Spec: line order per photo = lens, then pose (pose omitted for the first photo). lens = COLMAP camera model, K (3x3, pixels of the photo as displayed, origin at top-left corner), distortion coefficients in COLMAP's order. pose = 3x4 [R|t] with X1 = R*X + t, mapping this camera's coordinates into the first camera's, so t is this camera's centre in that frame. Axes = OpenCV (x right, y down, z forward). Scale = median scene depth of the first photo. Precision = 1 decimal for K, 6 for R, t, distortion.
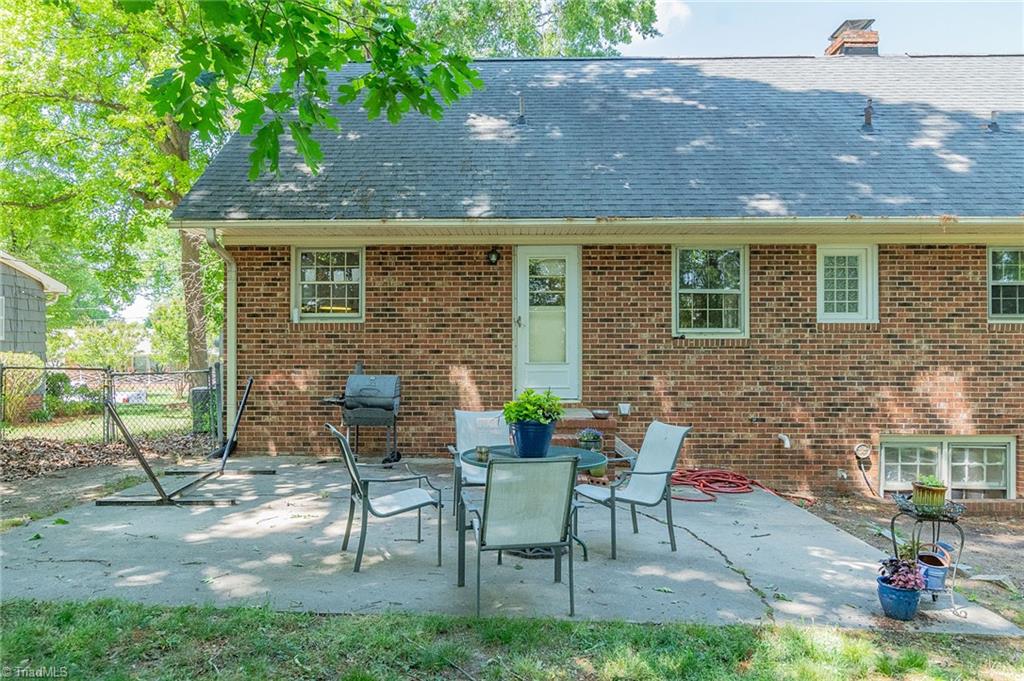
lens RADIAL K [[700.3, 0, 505.8], [0, 700.3, 338.8], [0, 0, 1]] dist [-0.000585, -0.004812]
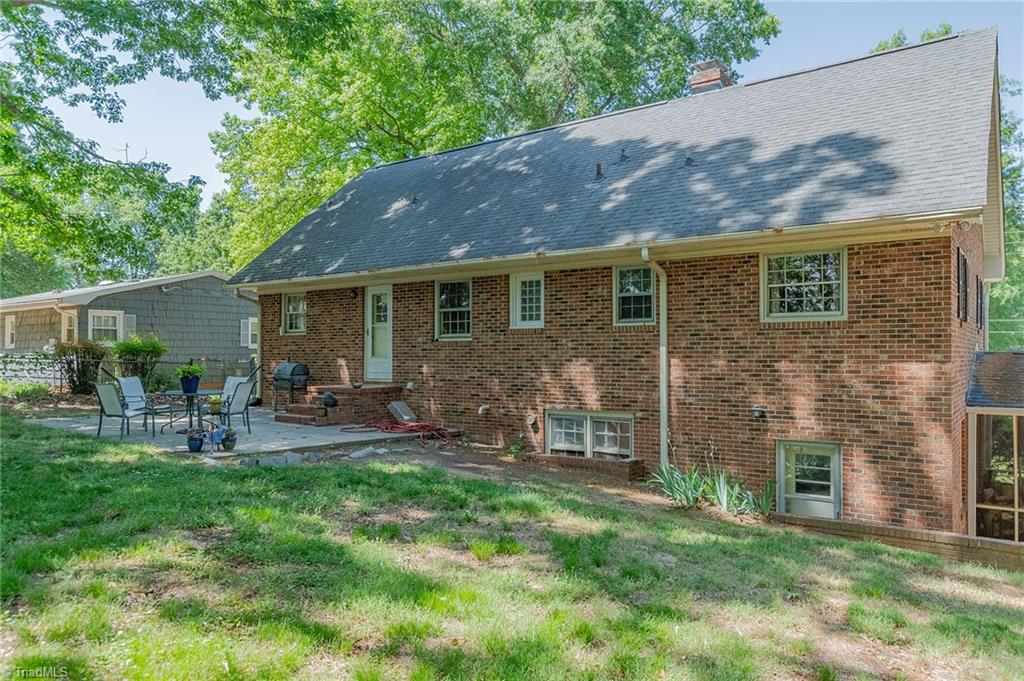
lens RADIAL K [[700.3, 0, 516.4], [0, 700.3, 340.1], [0, 0, 1]] dist [-0.000585, -0.004812]
pose [[0.830247, -0.013569, -0.557230, 1.255679], [0.005317, 0.999851, -0.016424, 0.024191], [0.557370, 0.010673, 0.830195, -0.185439]]
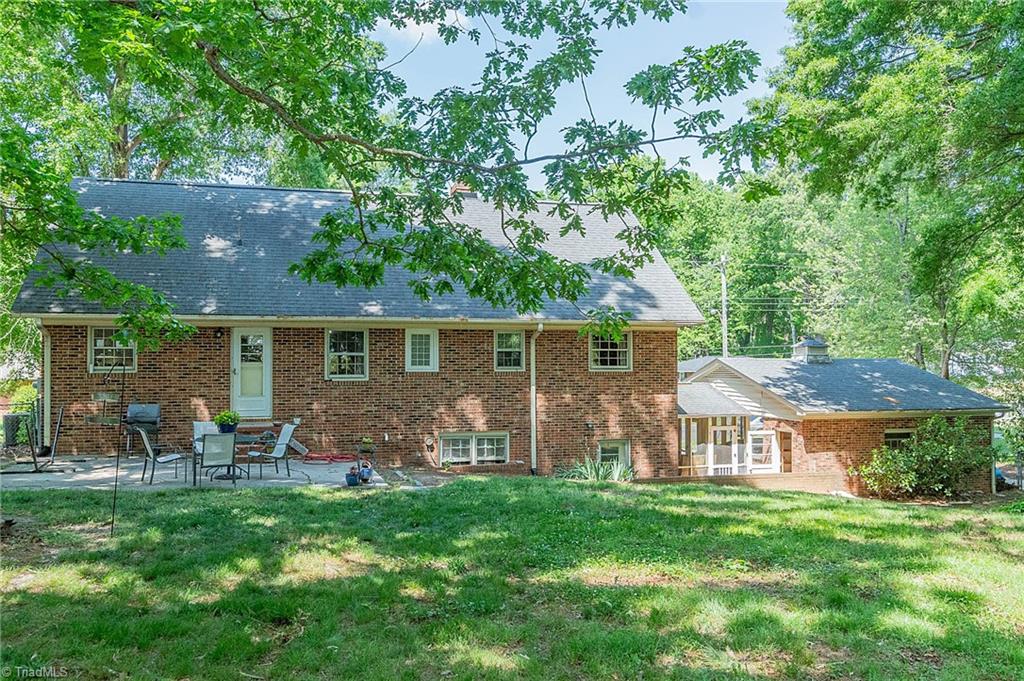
lens RADIAL K [[785.9, 0, 477.9], [0, 785.9, 350.8], [0, 0, 1]] dist [0.003429, -0.016652]
pose [[0.964932, 0.001908, 0.262492, 0.089599], [-0.000348, 0.999982, -0.005990, -0.064652], [-0.262499, 0.005688, 0.964915, -1.016846]]
